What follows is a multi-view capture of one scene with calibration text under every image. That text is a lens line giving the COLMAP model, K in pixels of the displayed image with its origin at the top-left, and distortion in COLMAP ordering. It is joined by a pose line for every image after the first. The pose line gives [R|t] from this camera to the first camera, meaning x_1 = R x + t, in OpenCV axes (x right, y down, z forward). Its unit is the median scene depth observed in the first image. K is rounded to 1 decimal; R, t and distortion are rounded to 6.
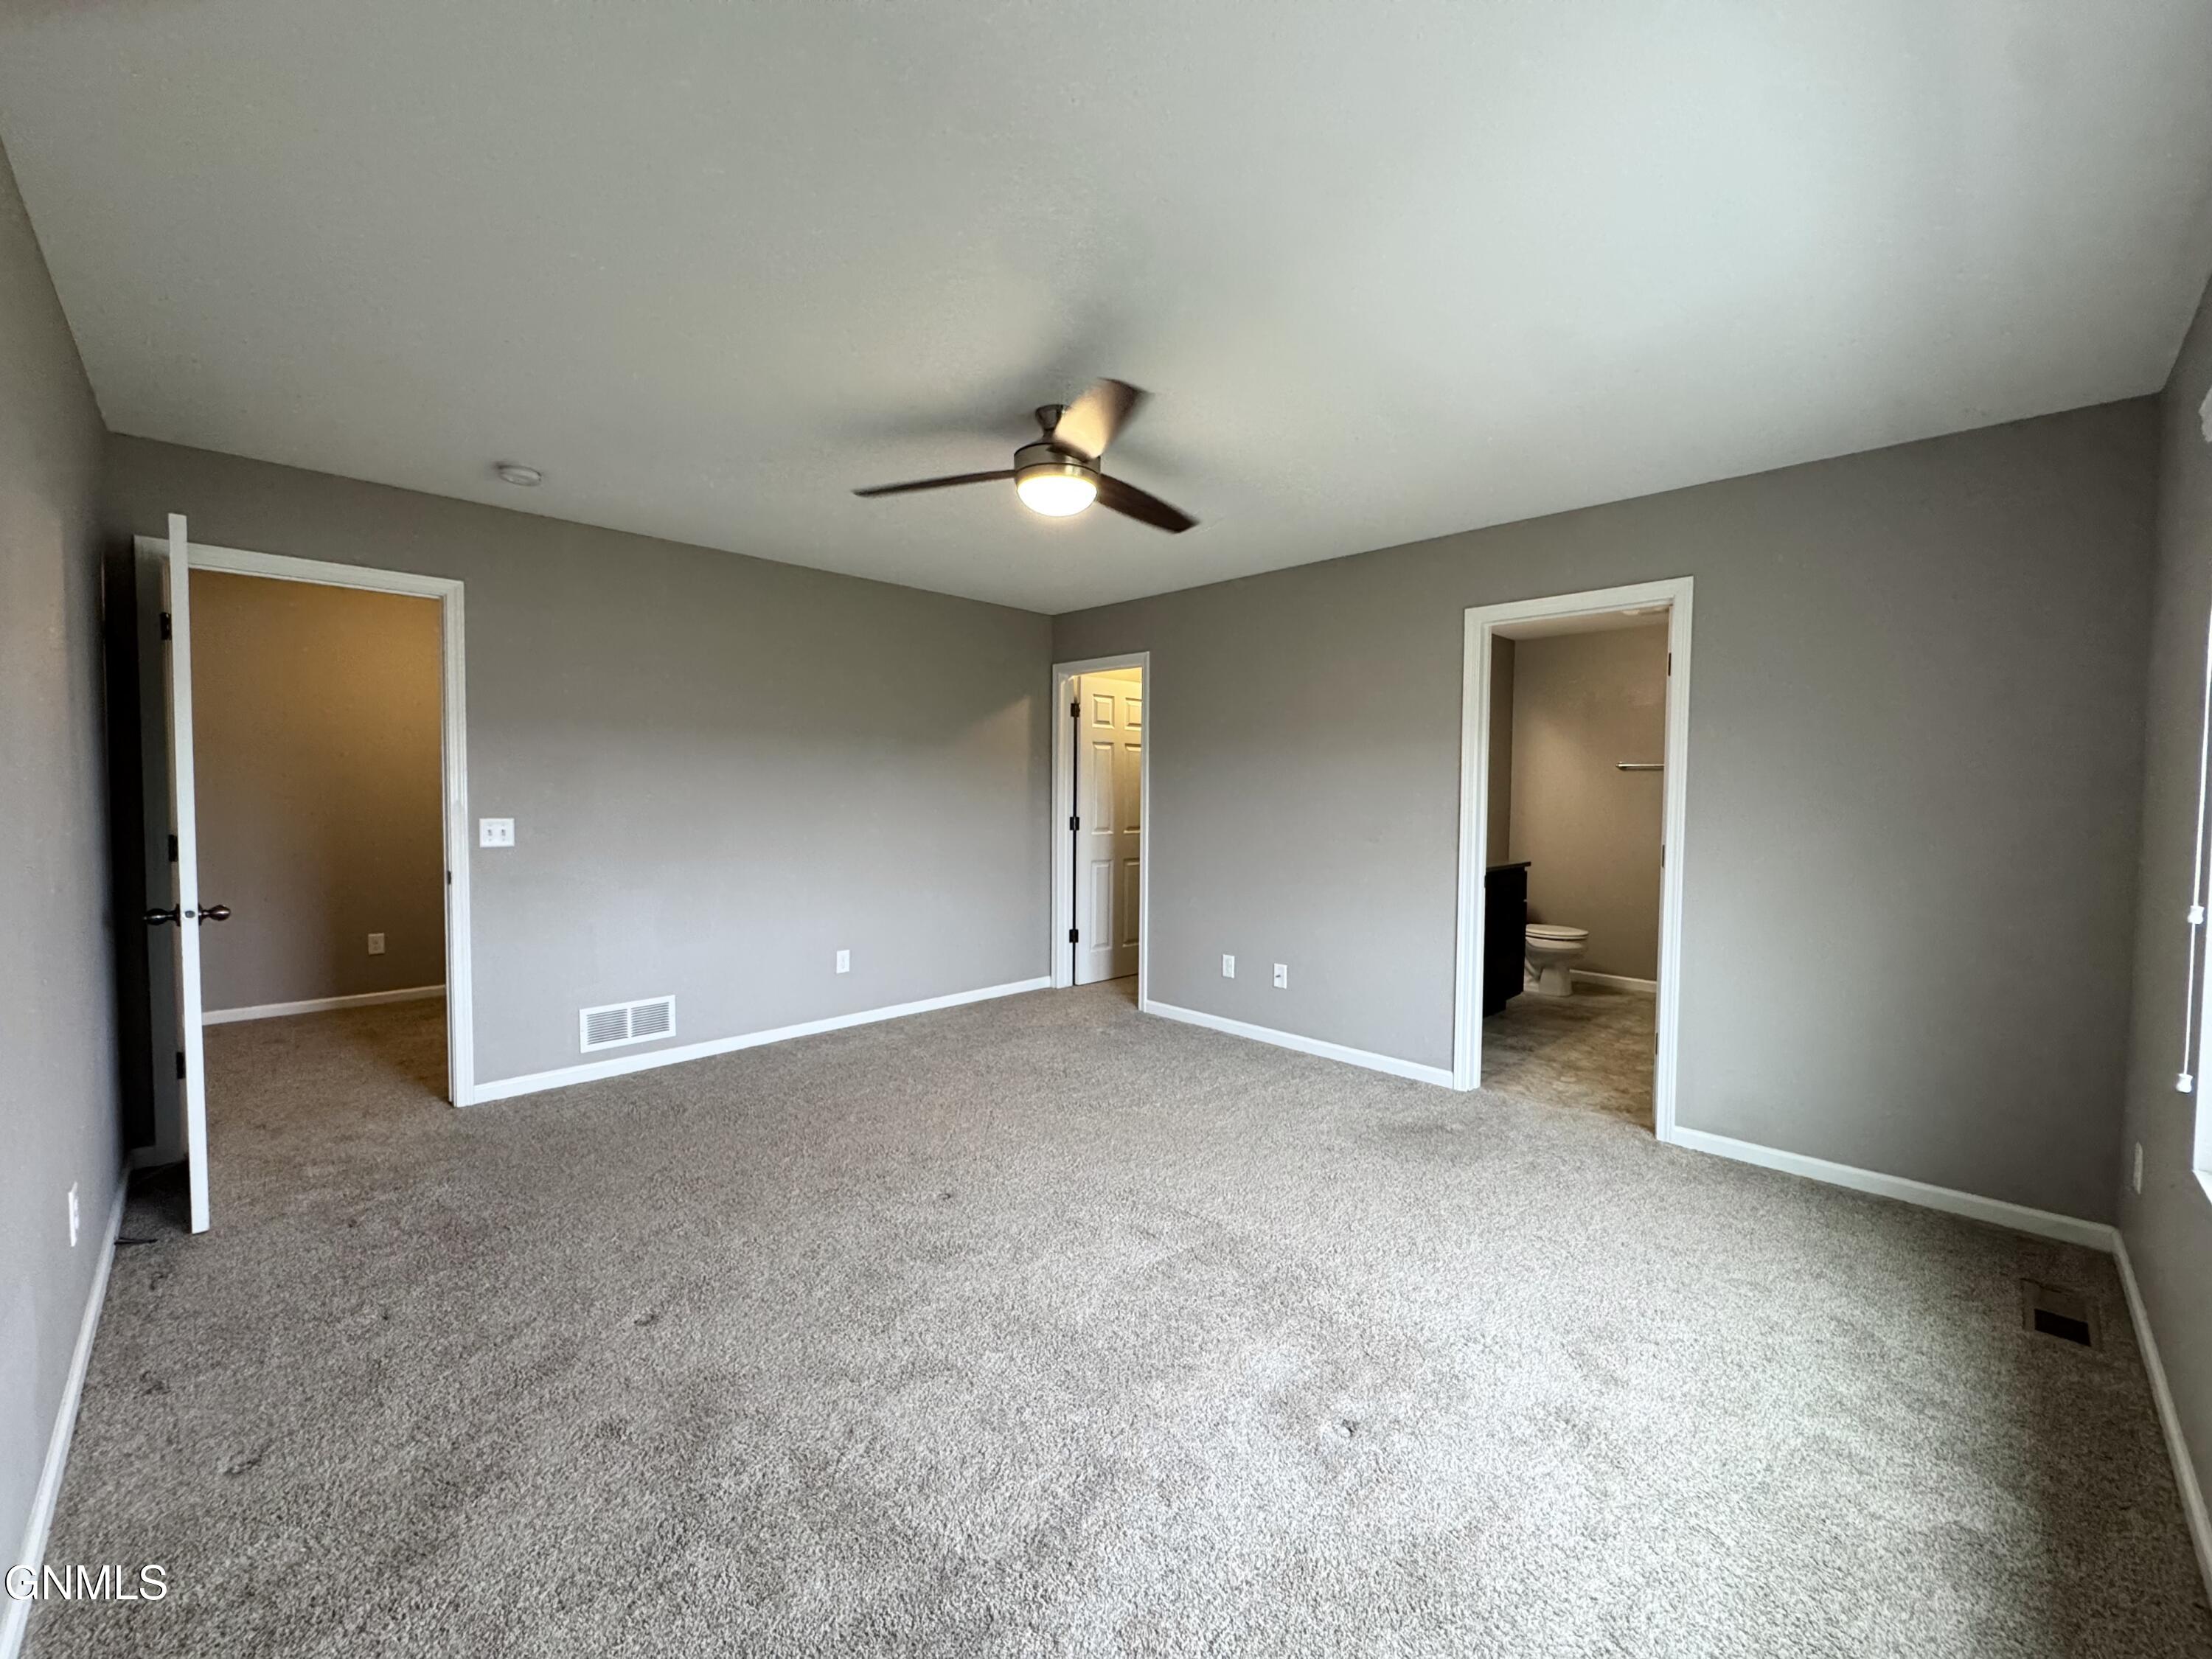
lens RADIAL K [[884.4, 0, 1102.0], [0, 884.4, 829.6], [0, 0, 1]] dist [-0.003657, 0.000794]
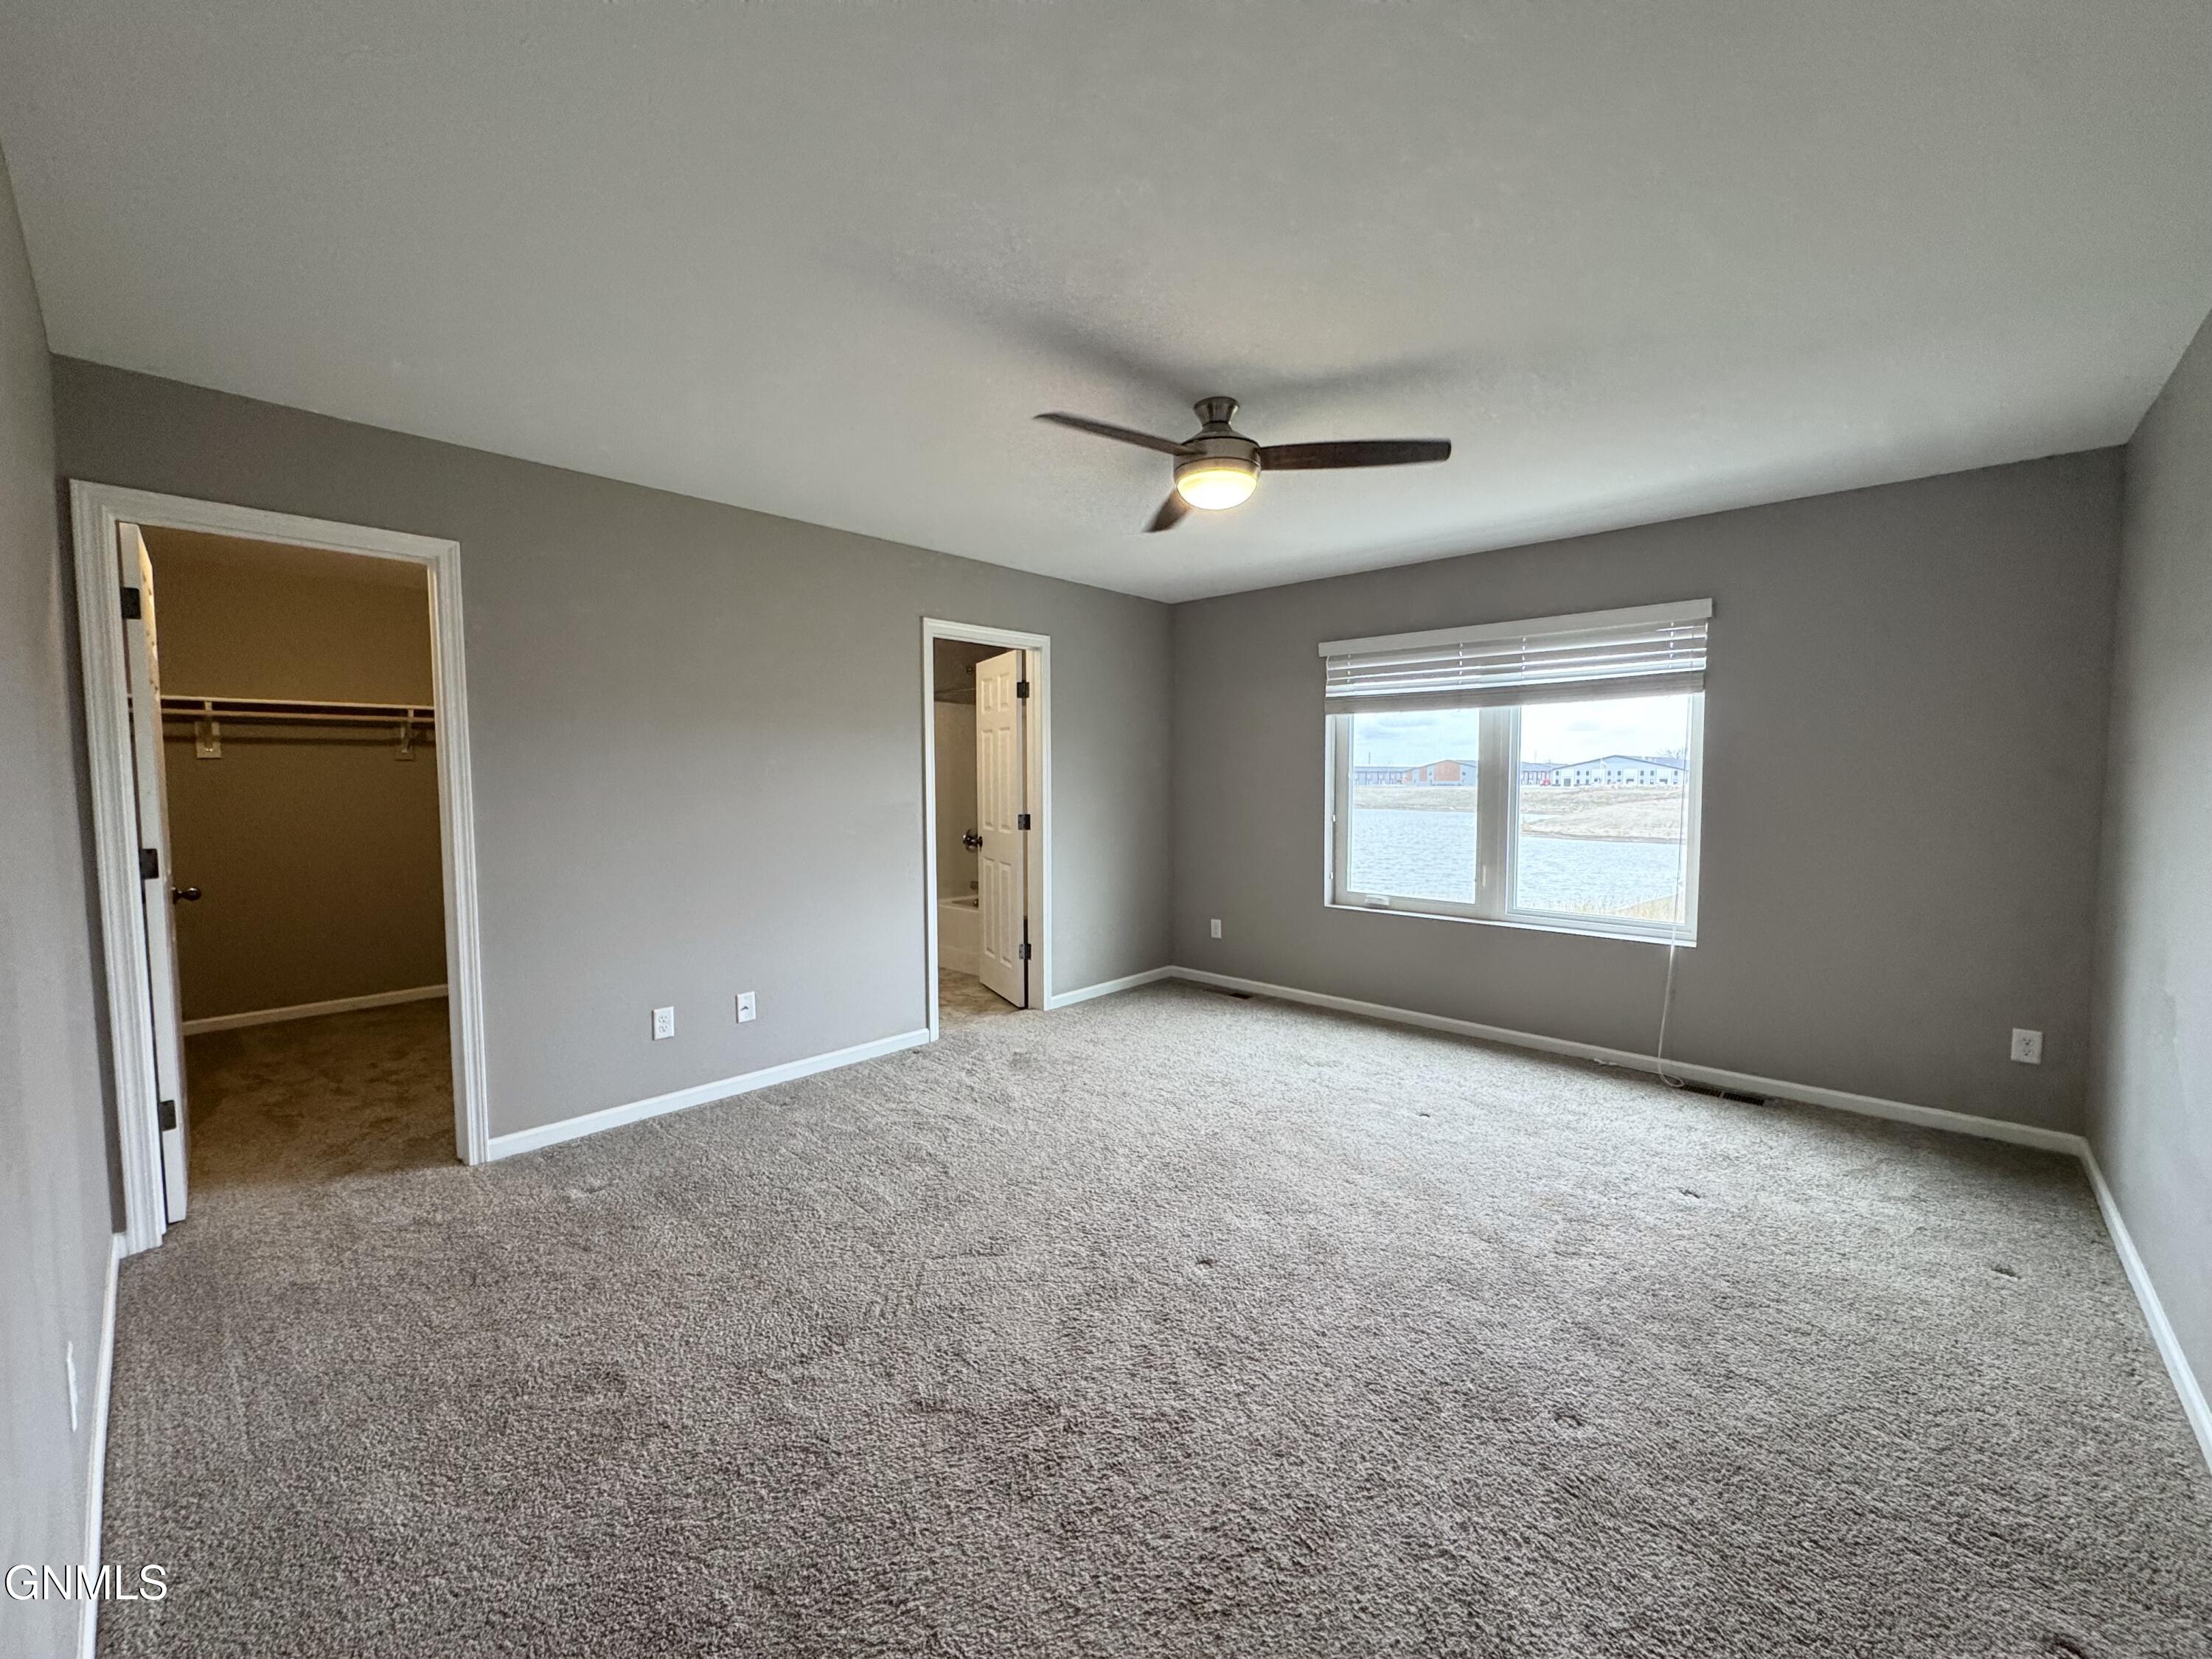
lens RADIAL K [[884.4, 0, 1110.8], [0, 884.4, 829.7], [0, 0, 1]] dist [-0.003657, 0.000794]
pose [[-0.048460, -0.072213, 0.996211, -0.697220], [0.045049, 0.996210, 0.074404, -0.049727], [-0.997809, 0.048484, -0.045023, 0.776444]]
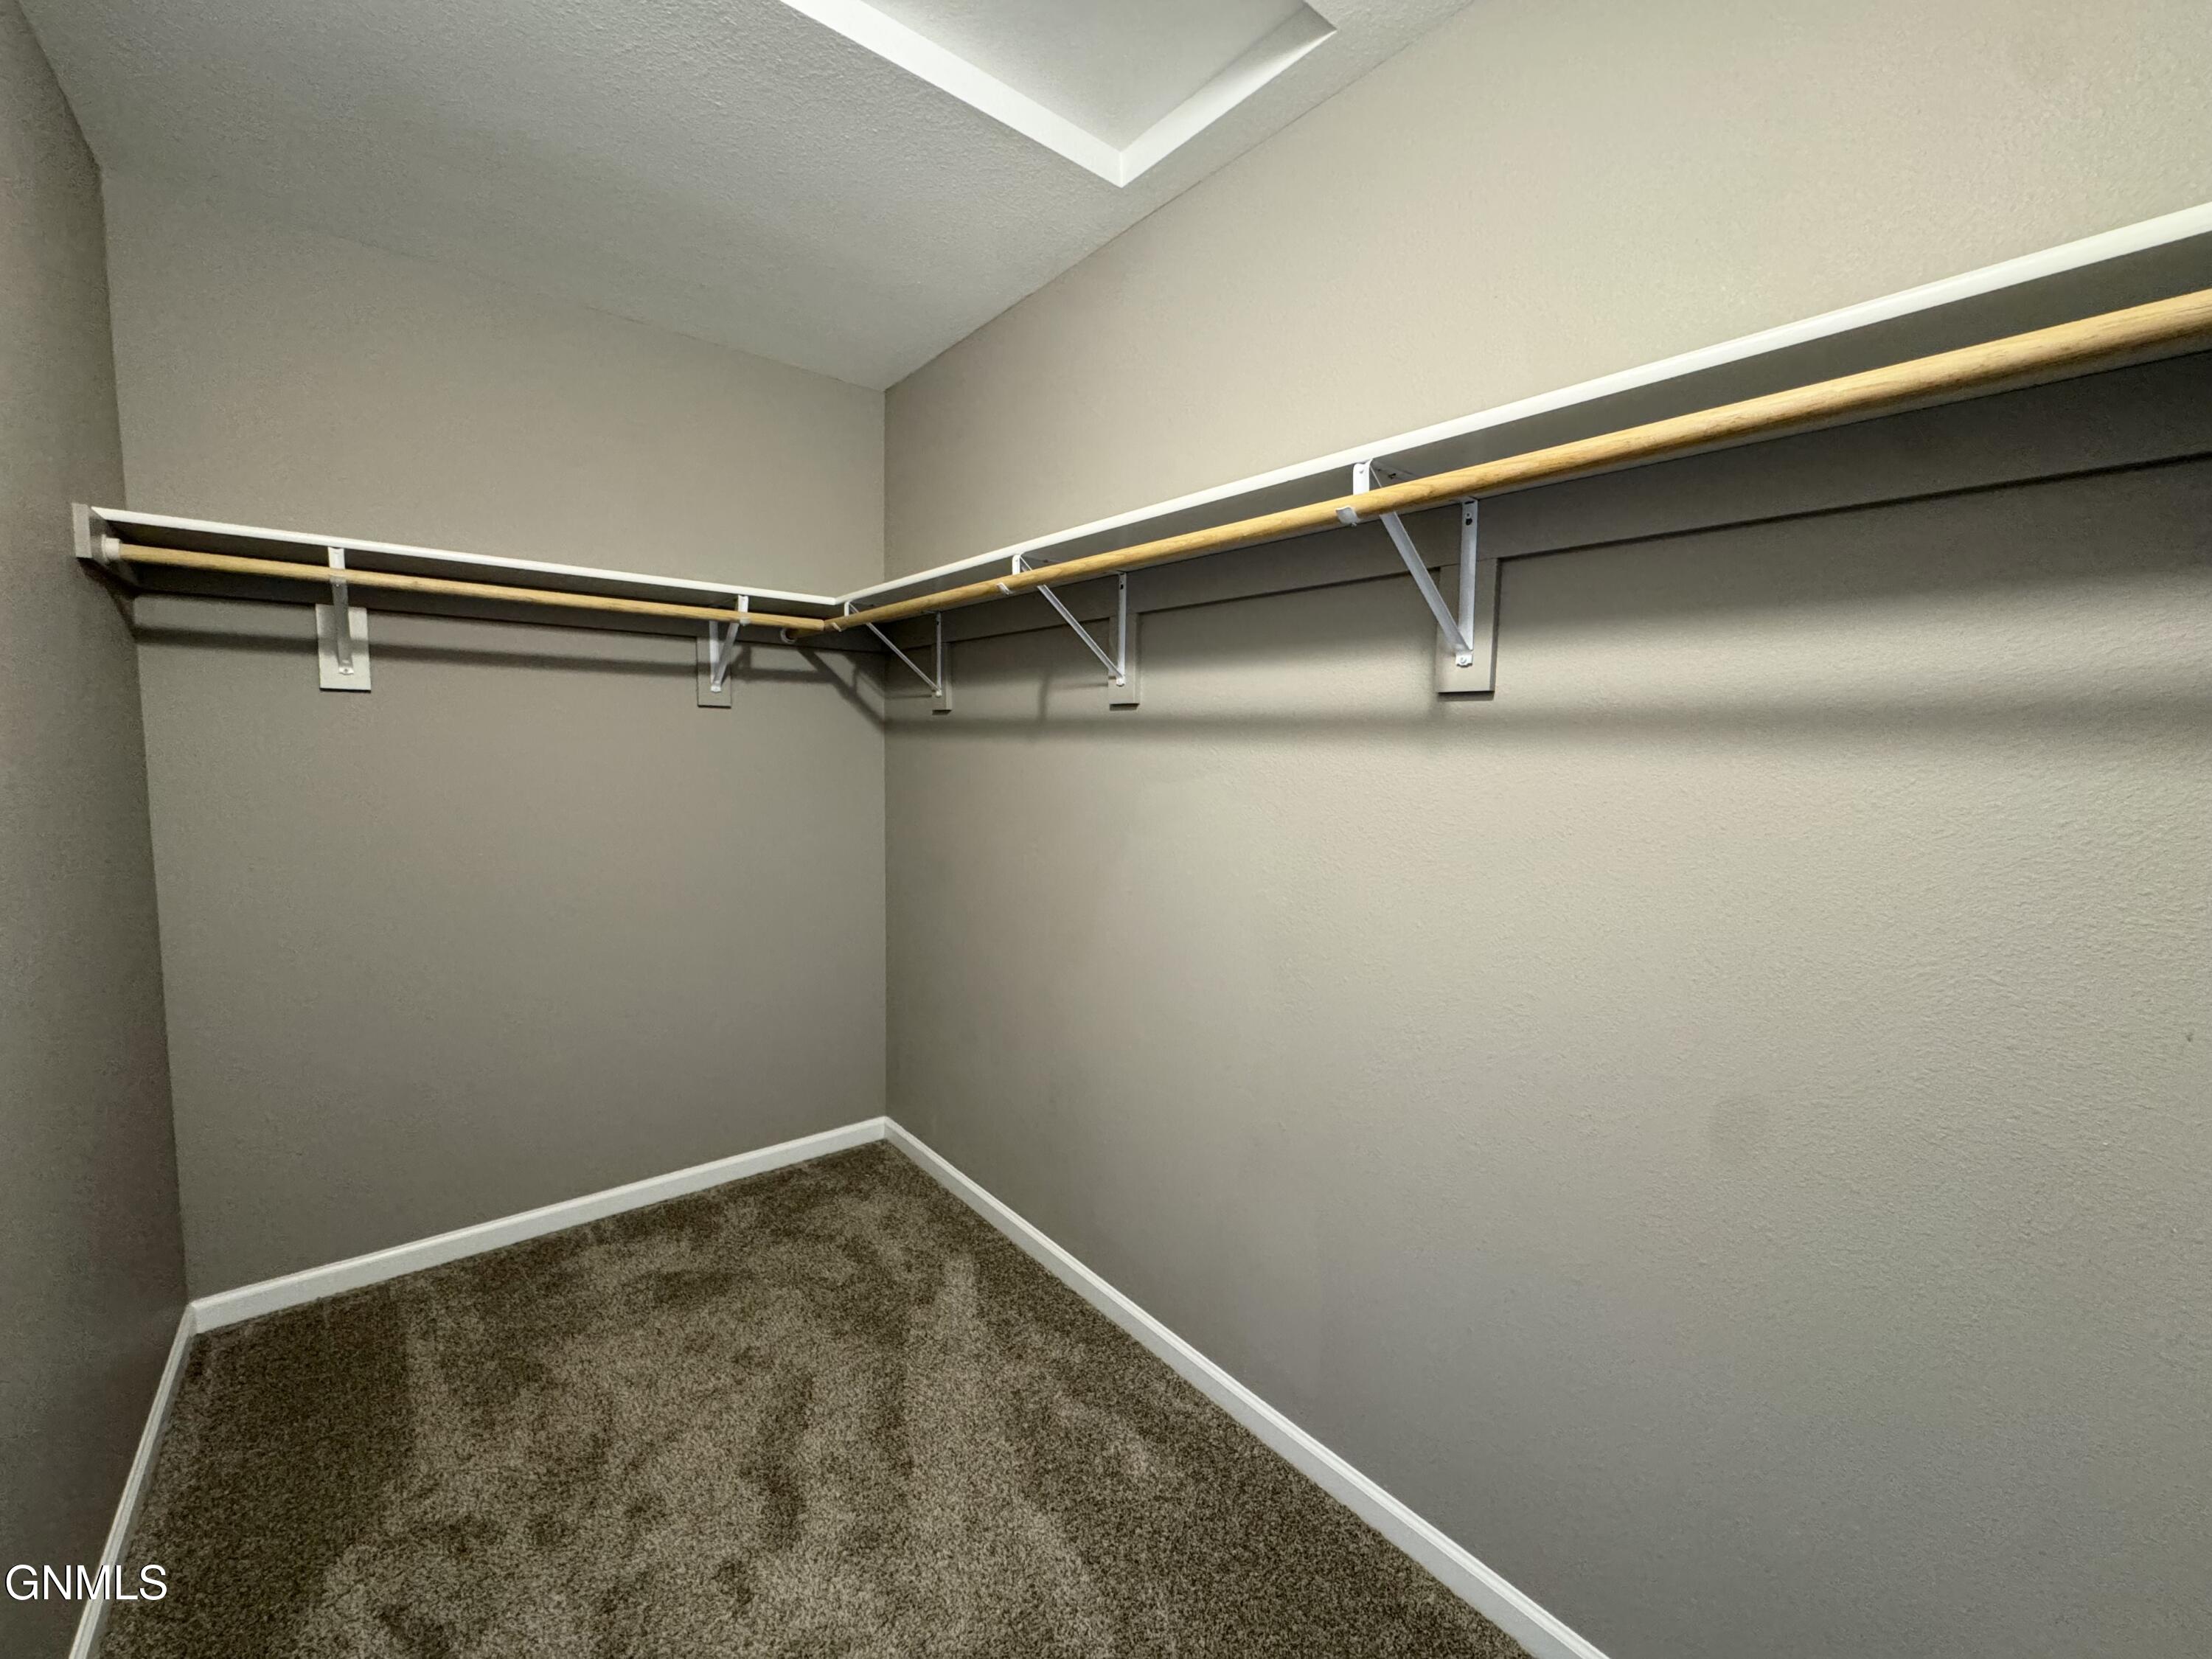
lens RADIAL K [[884.4, 0, 1105.6], [0, 884.4, 832.3], [0, 0, 1]] dist [-0.003657, 0.000794]
pose [[0.088934, -0.103285, 0.990668, 0.023330], [0.024414, 0.994536, 0.101497, -0.069321], [-0.995738, 0.015160, 0.090970, 1.399751]]
